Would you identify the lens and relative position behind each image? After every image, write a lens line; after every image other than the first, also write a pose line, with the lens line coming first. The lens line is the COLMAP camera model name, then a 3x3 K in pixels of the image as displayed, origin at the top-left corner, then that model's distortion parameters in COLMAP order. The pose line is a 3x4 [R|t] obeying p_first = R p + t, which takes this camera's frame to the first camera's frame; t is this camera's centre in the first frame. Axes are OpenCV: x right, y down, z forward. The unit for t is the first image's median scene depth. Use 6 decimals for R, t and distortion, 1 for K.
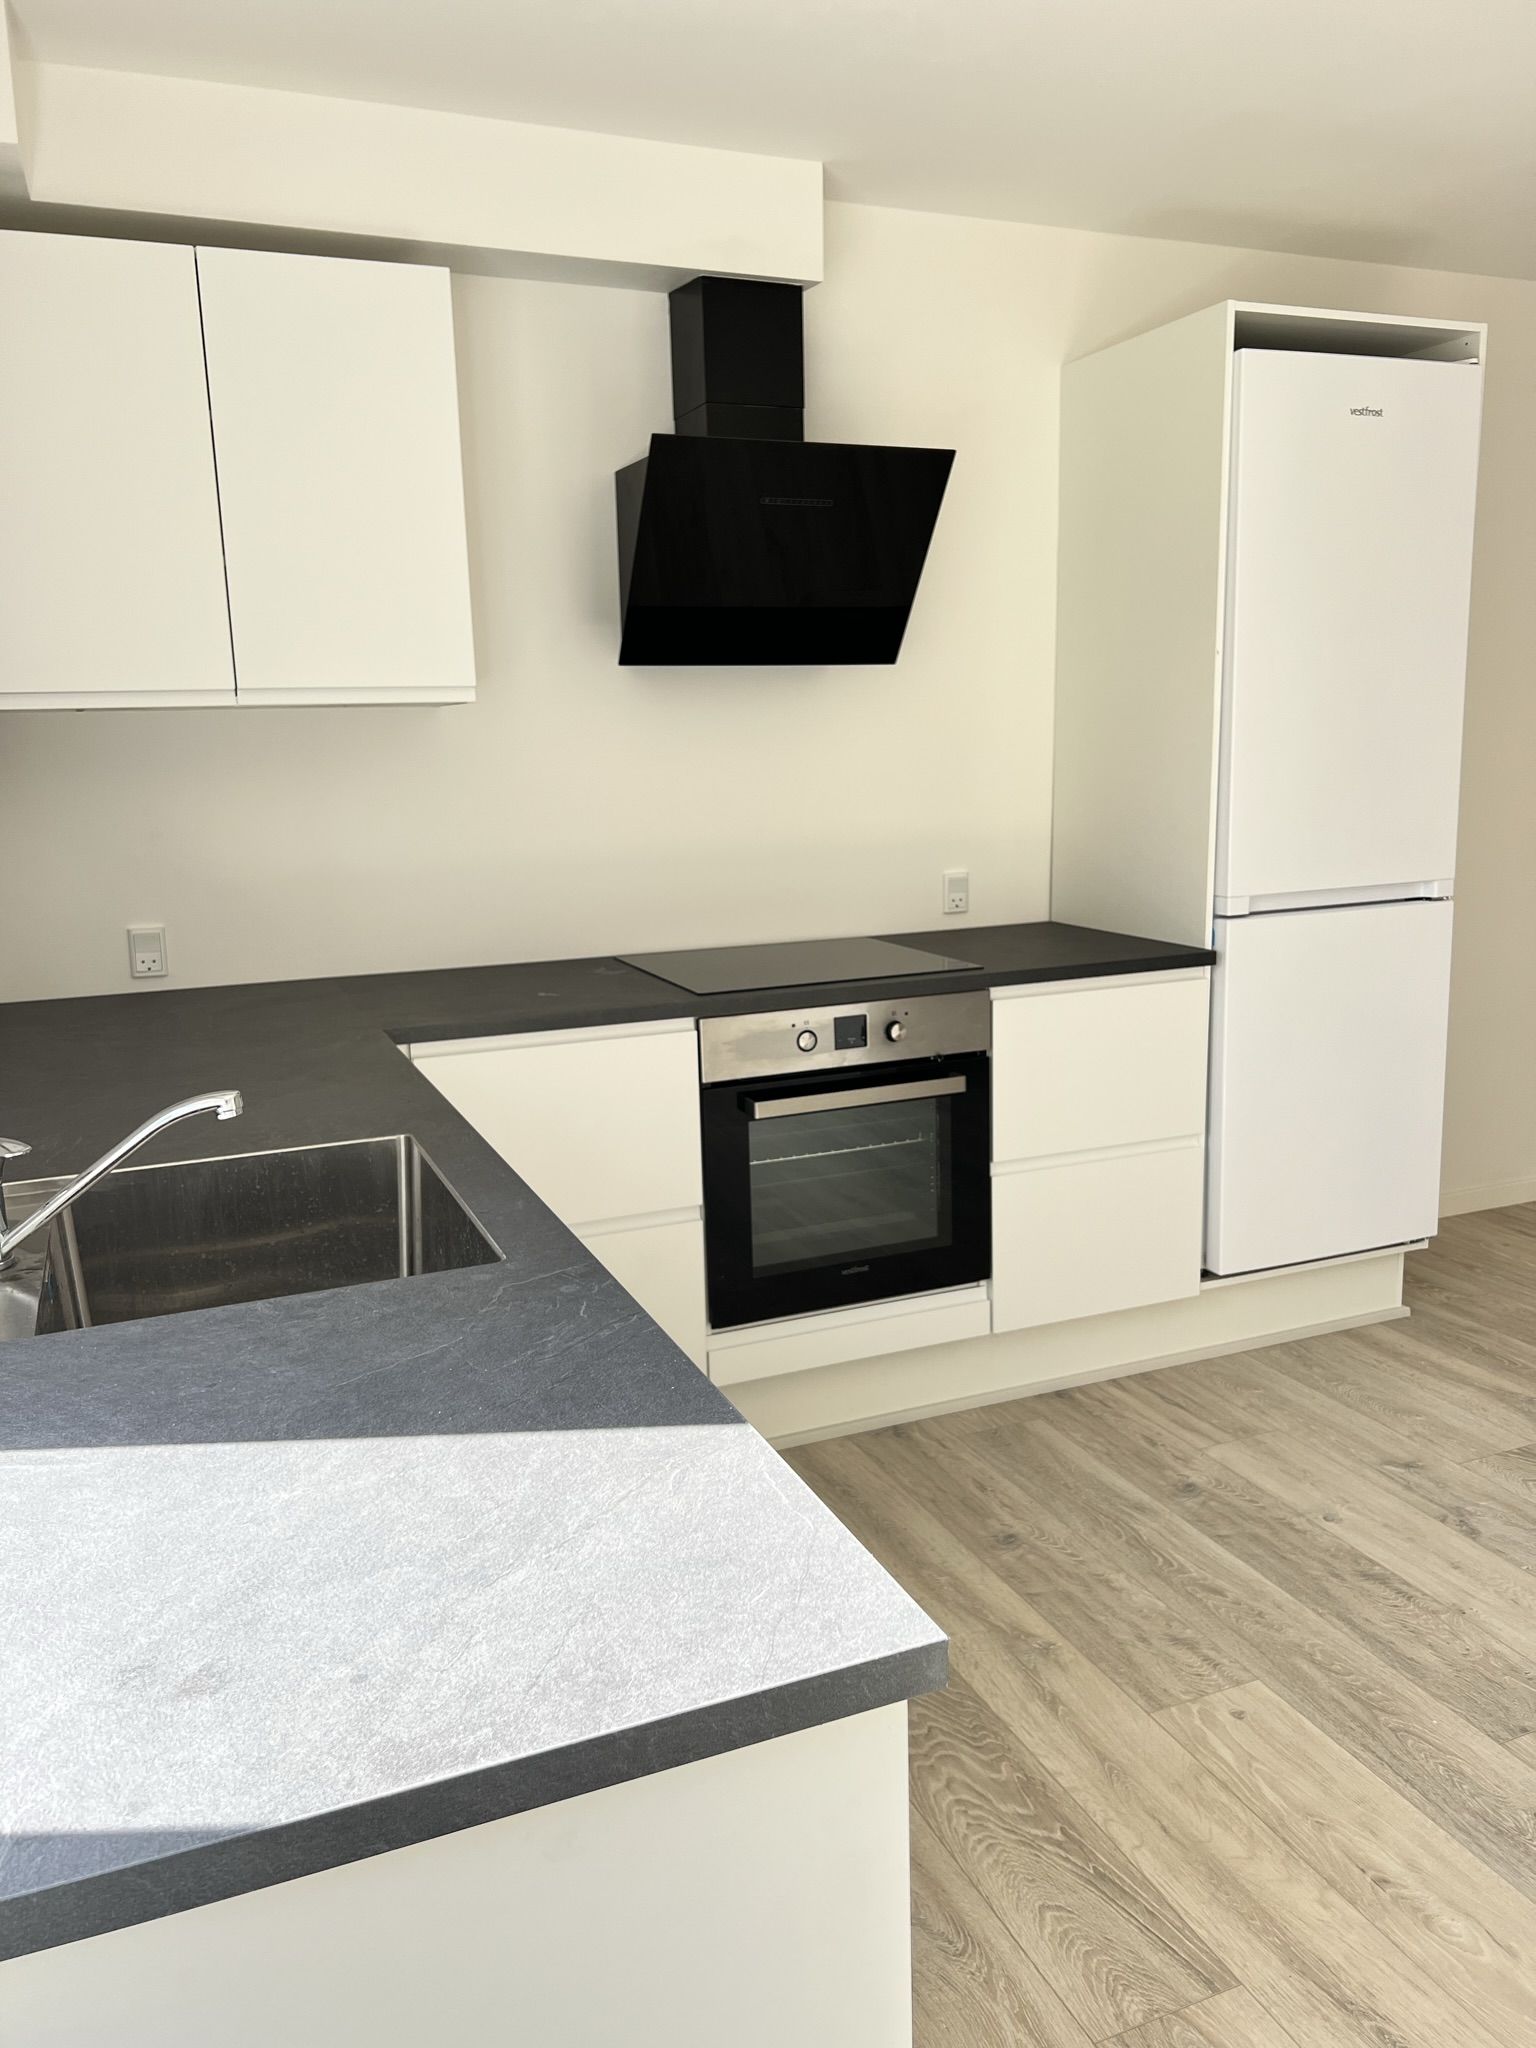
lens RADIAL K [[1560.5, 0, 768.0], [0, 1560.5, 1024.0], [0, 0, 1]] dist [-0.010203, -0.008827]
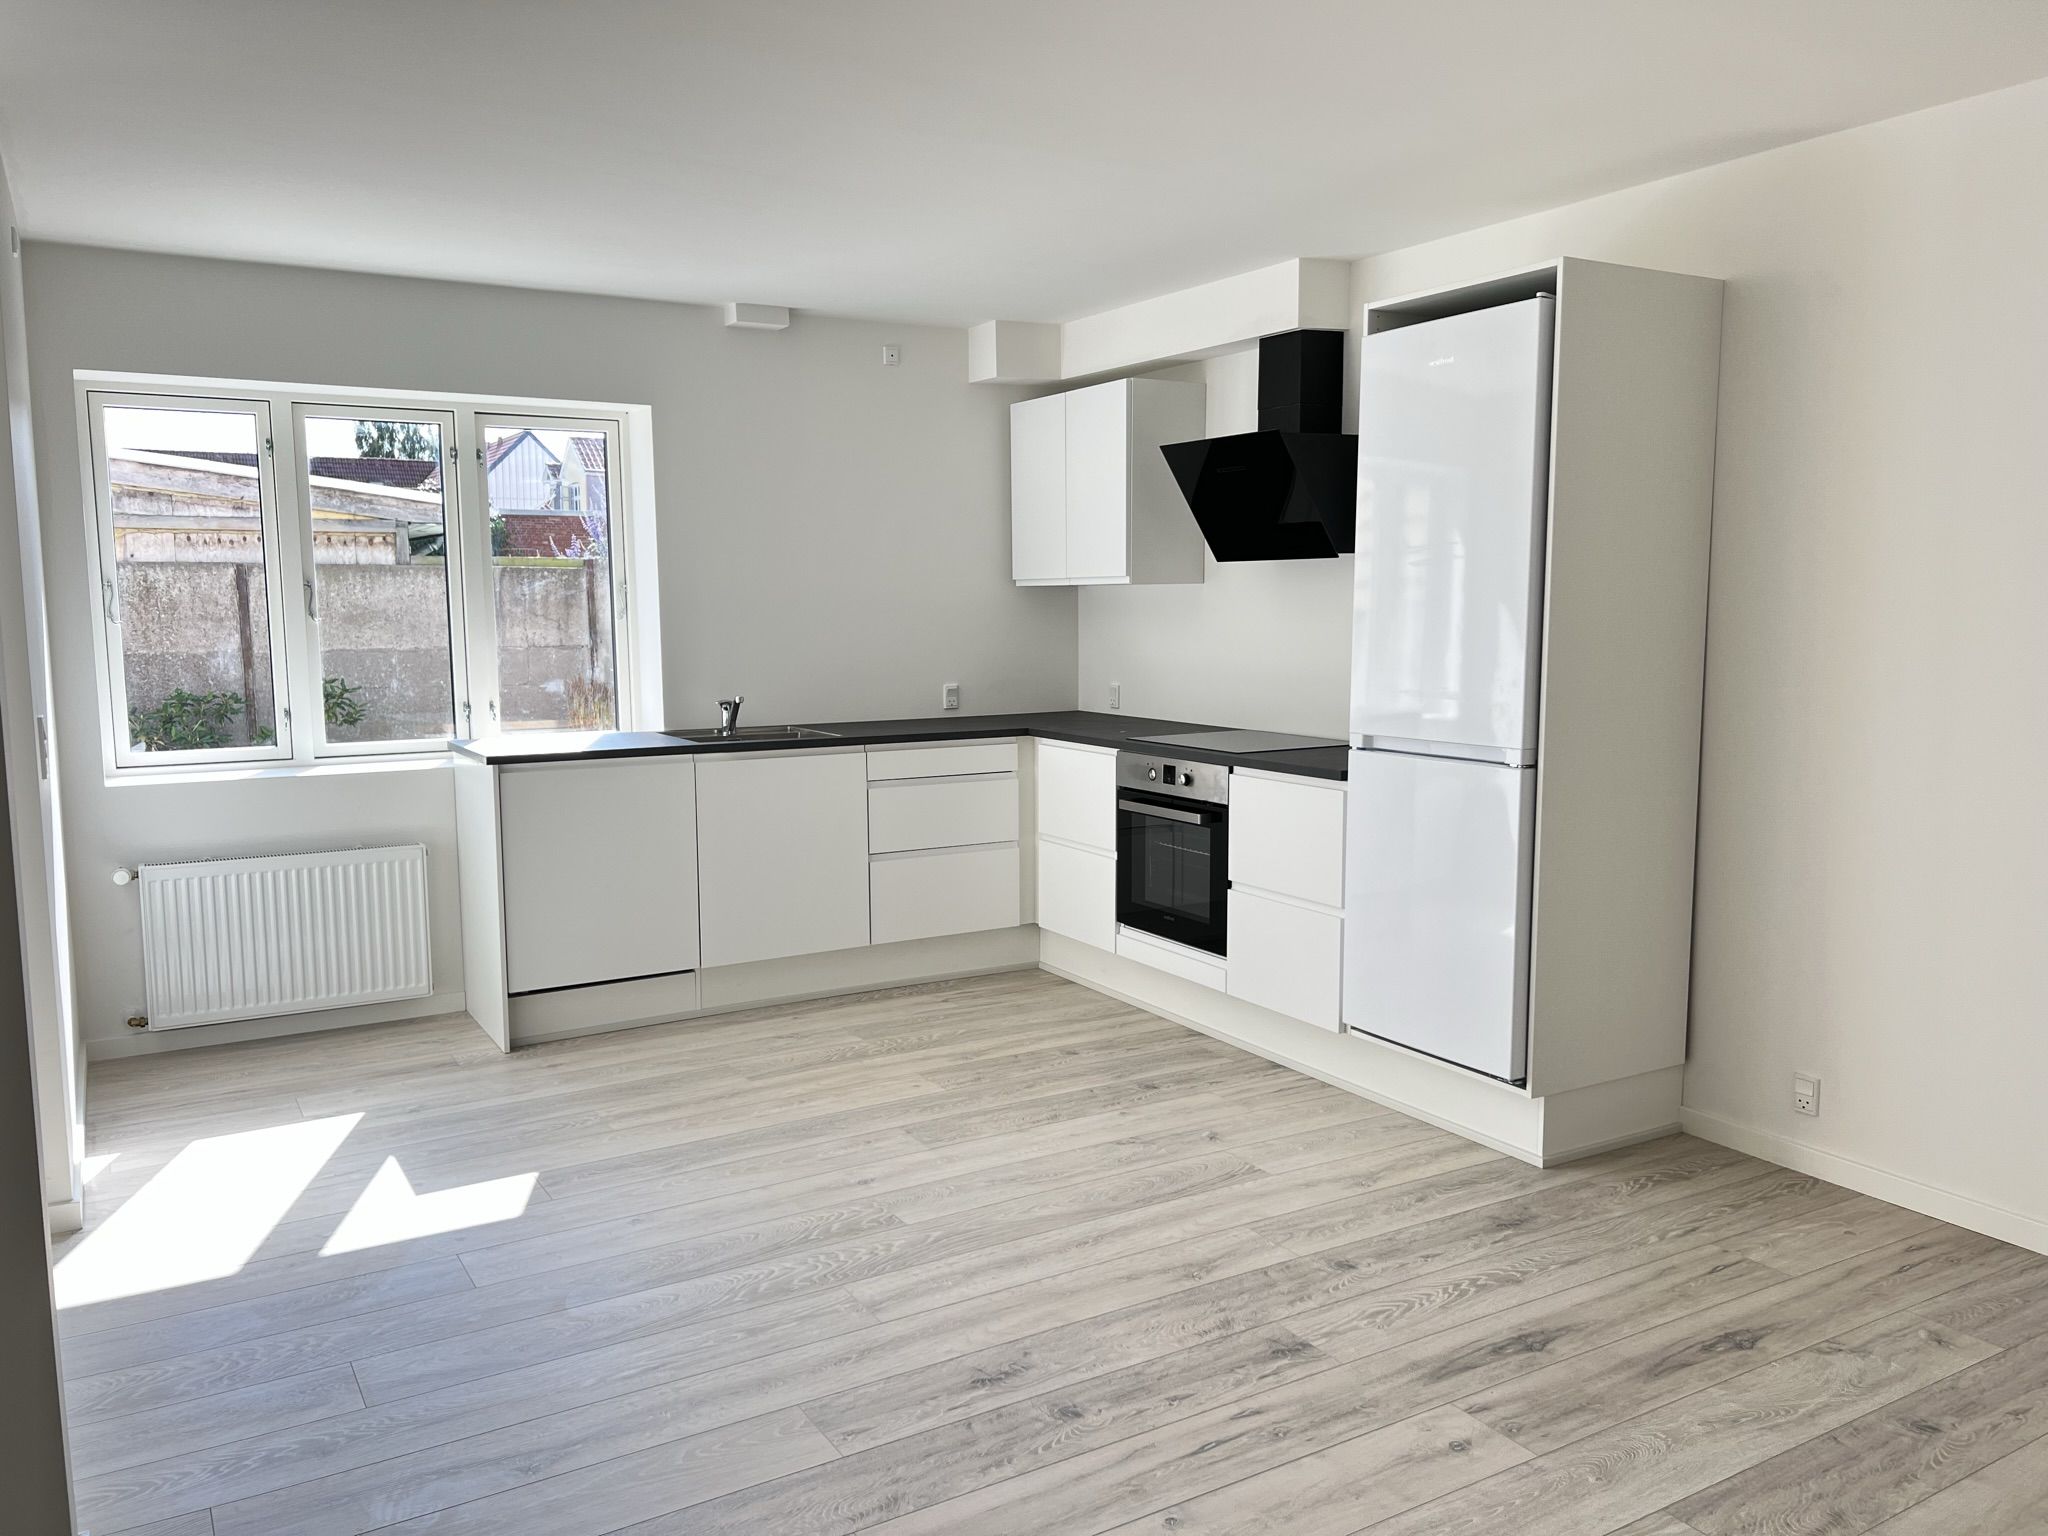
lens RADIAL K [[1542.0, 0, 1024.0], [0, 1542.0, 768.0], [0, 0, 1]] dist [0.005968, 0.002816]
pose [[0.138955, 0.130644, -0.981643, 1.723892], [-0.190070, 0.976349, 0.103034, -0.149050], [0.971887, 0.172264, 0.160500, 0.570838]]
